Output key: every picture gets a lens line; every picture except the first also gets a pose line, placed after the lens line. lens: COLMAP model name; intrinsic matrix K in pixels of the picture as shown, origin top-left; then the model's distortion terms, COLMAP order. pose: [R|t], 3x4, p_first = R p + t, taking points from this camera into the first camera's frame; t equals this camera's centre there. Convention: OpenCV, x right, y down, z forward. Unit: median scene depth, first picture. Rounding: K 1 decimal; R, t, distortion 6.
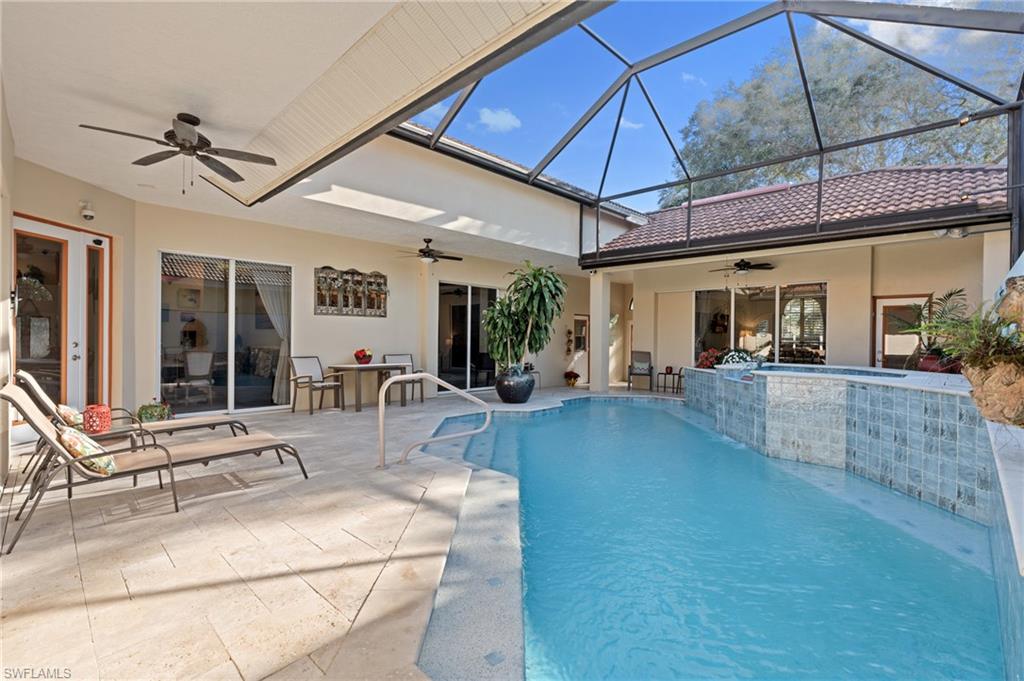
lens RADIAL K [[459.9, 0, 518.9], [0, 459.9, 337.1], [0, 0, 1]] dist [-0.014739, 0.005546]
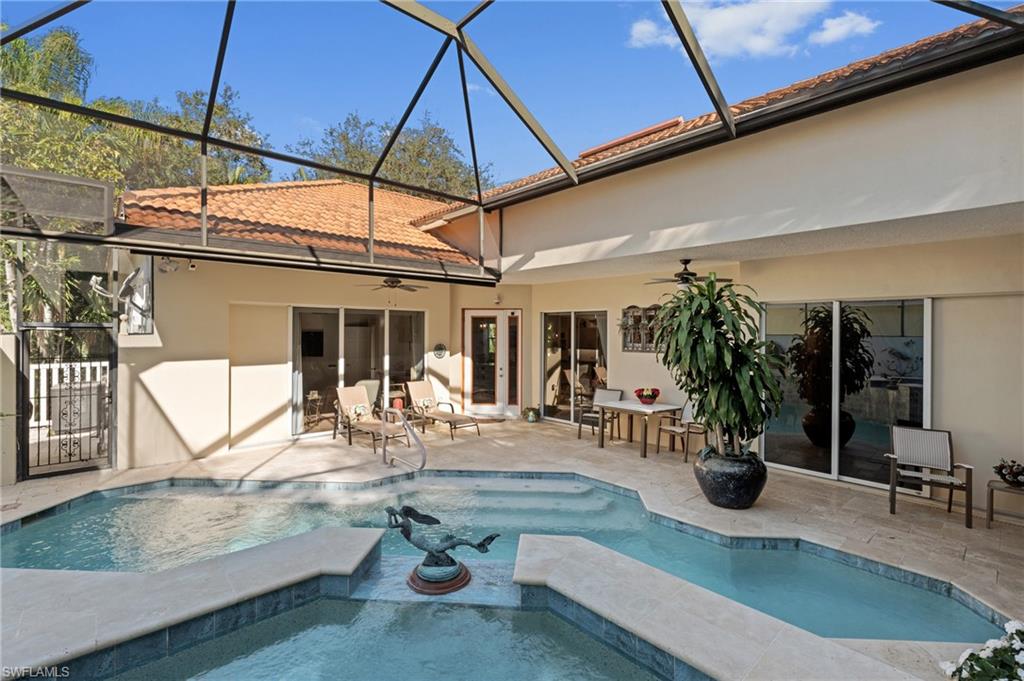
lens RADIAL K [[459.9, 0, 510.4], [0, 459.9, 333.8], [0, 0, 1]] dist [-0.014739, 0.005546]
pose [[-0.062171, -0.009346, -0.998022, 0.673485], [-0.010412, 0.999908, -0.008715, -0.081134], [0.998011, 0.009850, -0.062262, 0.815828]]
